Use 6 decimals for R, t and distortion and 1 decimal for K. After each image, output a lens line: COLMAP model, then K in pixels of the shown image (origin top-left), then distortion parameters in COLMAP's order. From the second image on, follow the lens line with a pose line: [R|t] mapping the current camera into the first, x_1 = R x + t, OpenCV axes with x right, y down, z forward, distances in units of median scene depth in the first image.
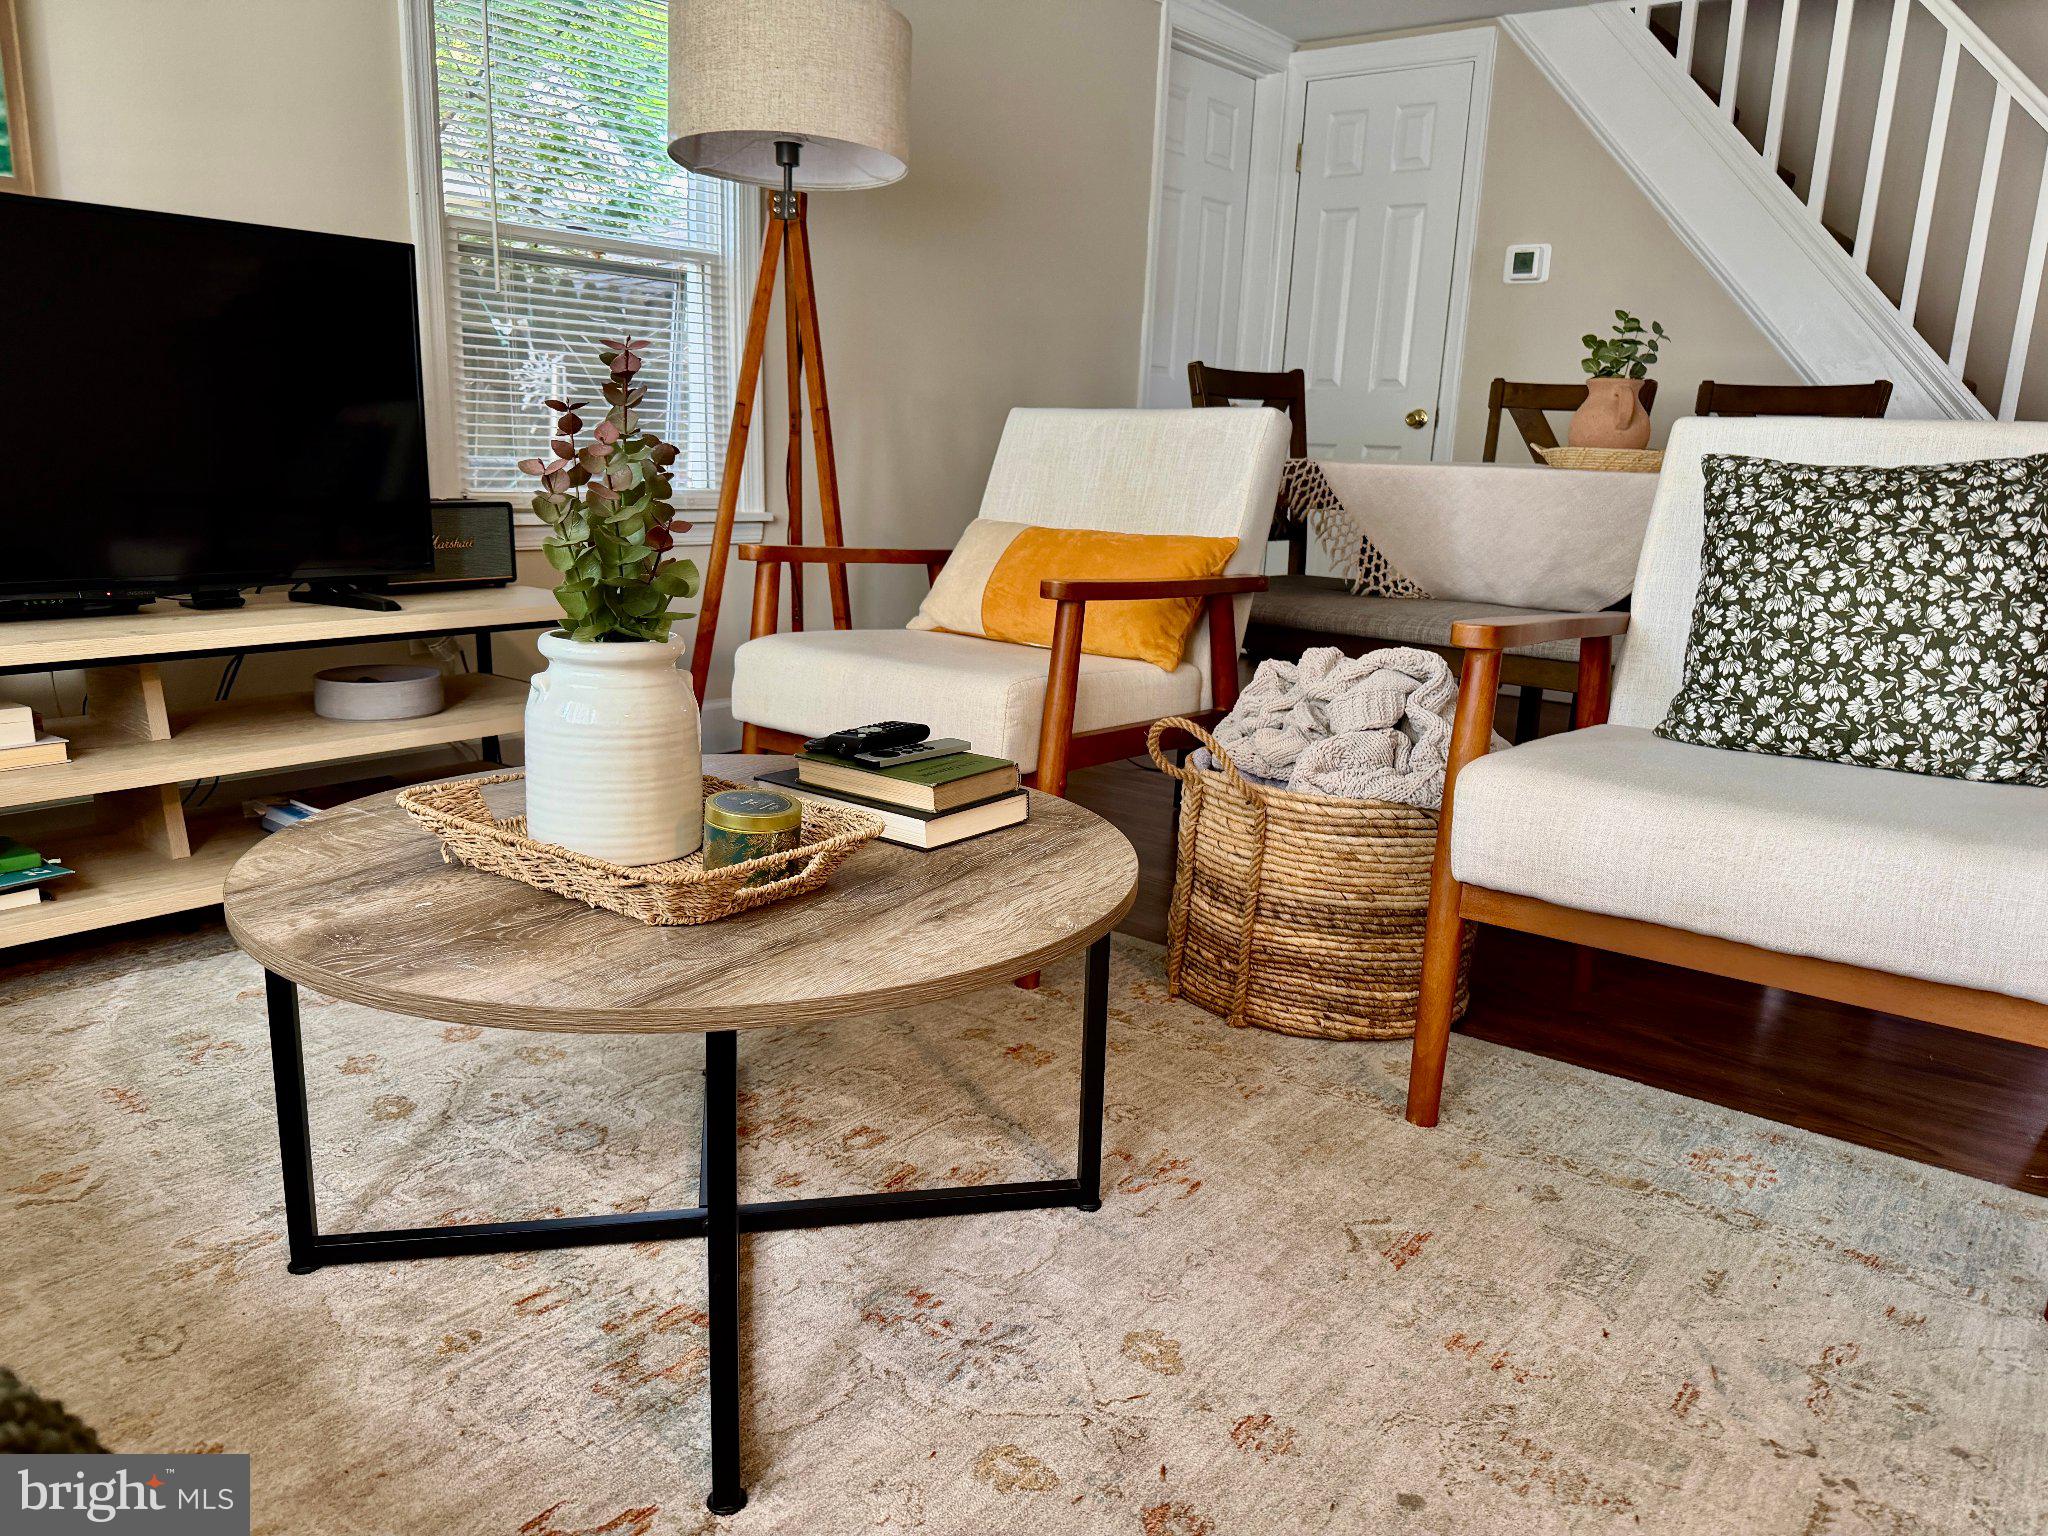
lens RADIAL K [[1472.8, 0, 1031.5], [0, 1472.8, 774.4], [0, 0, 1]] dist [0.001737, -0.010519]
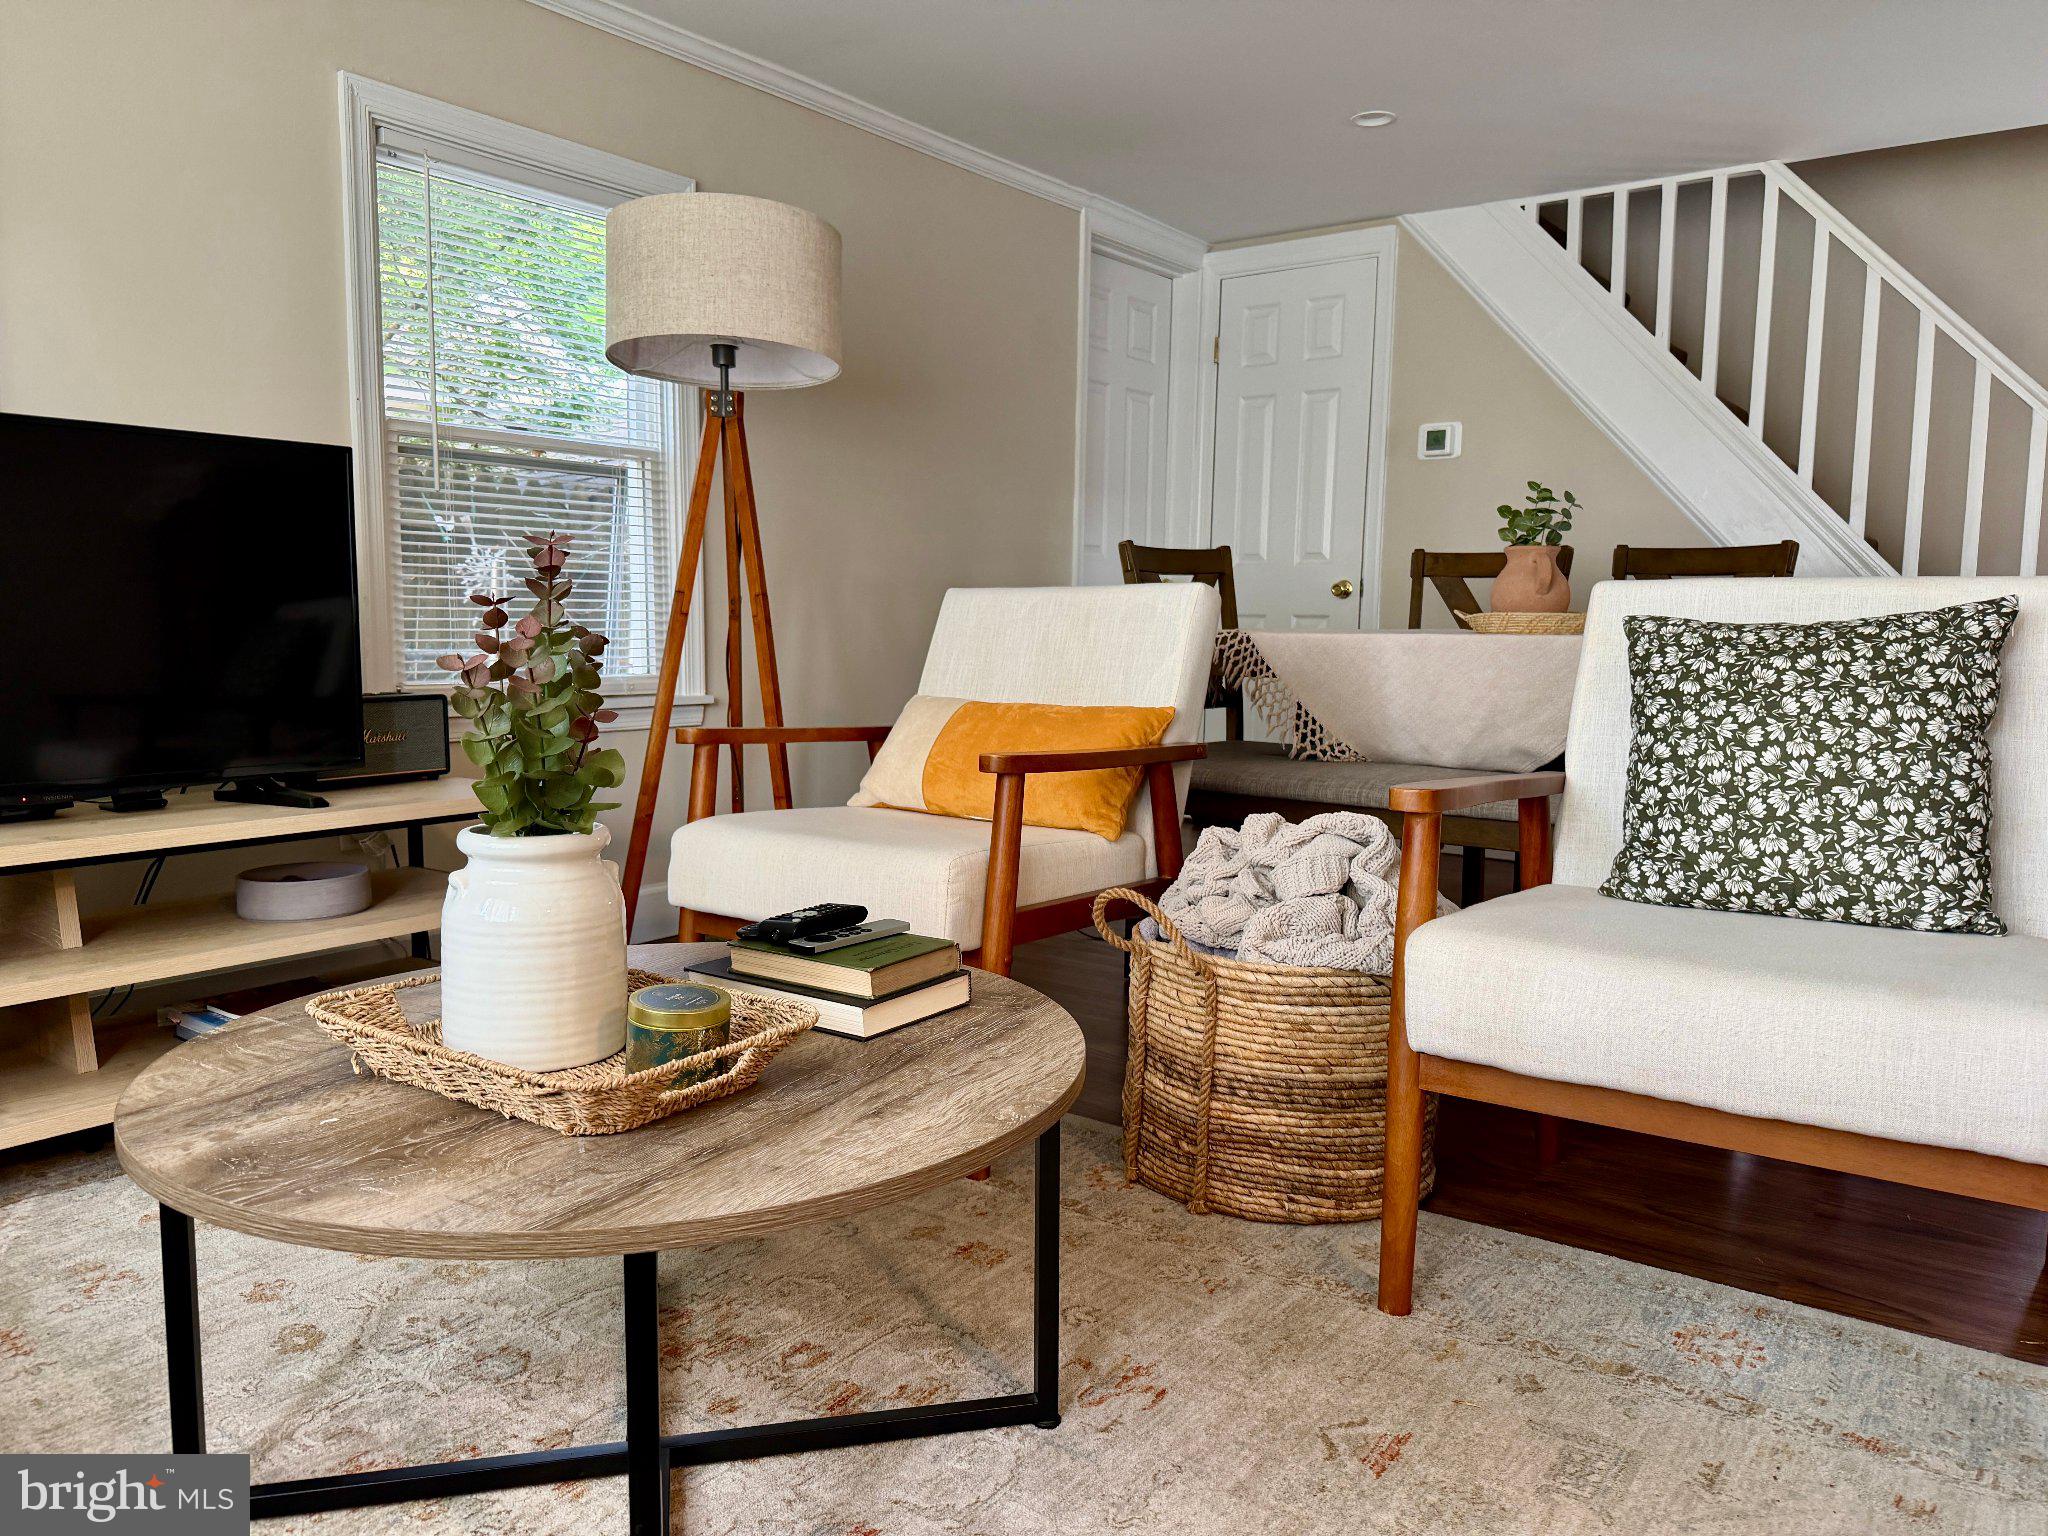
lens RADIAL K [[1464.8, 0, 1020.1], [0, 1464.8, 757.9], [0, 0, 1]] dist [-0.000956, -0.009932]
pose [[0.999100, -0.029438, 0.030541, 0.005116], [0.033094, 0.991338, -0.127098, -0.005742], [-0.026535, 0.127995, 0.991420, 0.021037]]
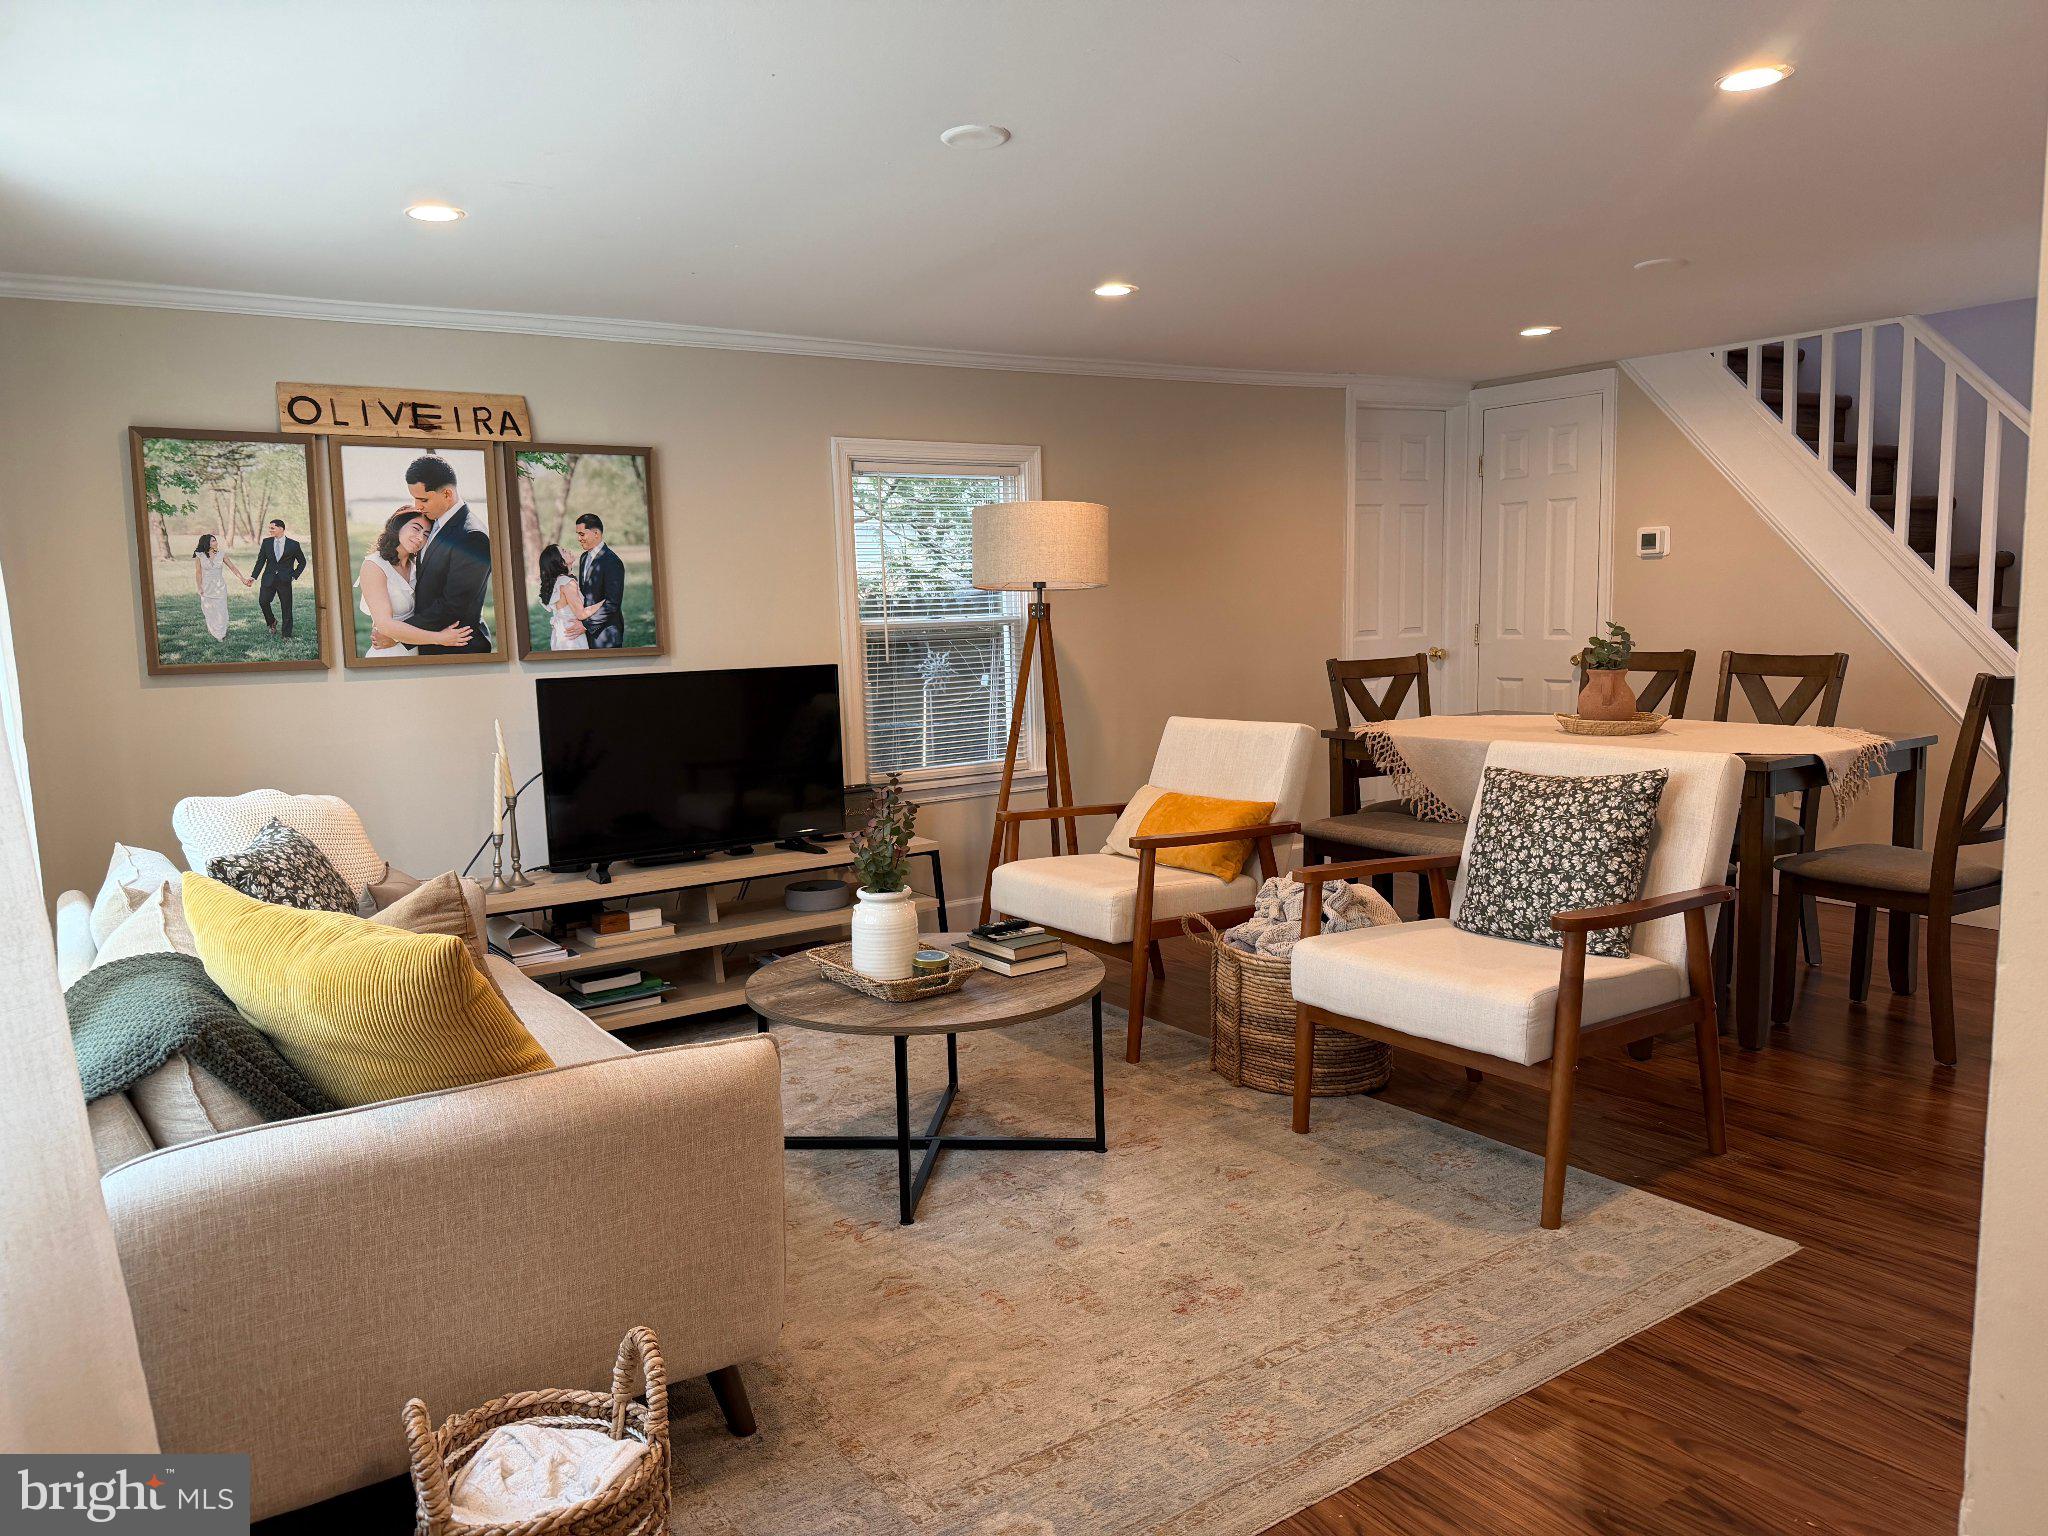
lens RADIAL K [[1407.5, 0, 974.4], [0, 1407.5, 763.0], [0, 0, 1]] dist [0.097471, -0.177768]
pose [[0.945598, -0.033401, -0.323617, 0.481252], [-0.005584, 0.992903, -0.118796, -0.015841], [0.325289, 0.114141, 0.938701, -0.919515]]
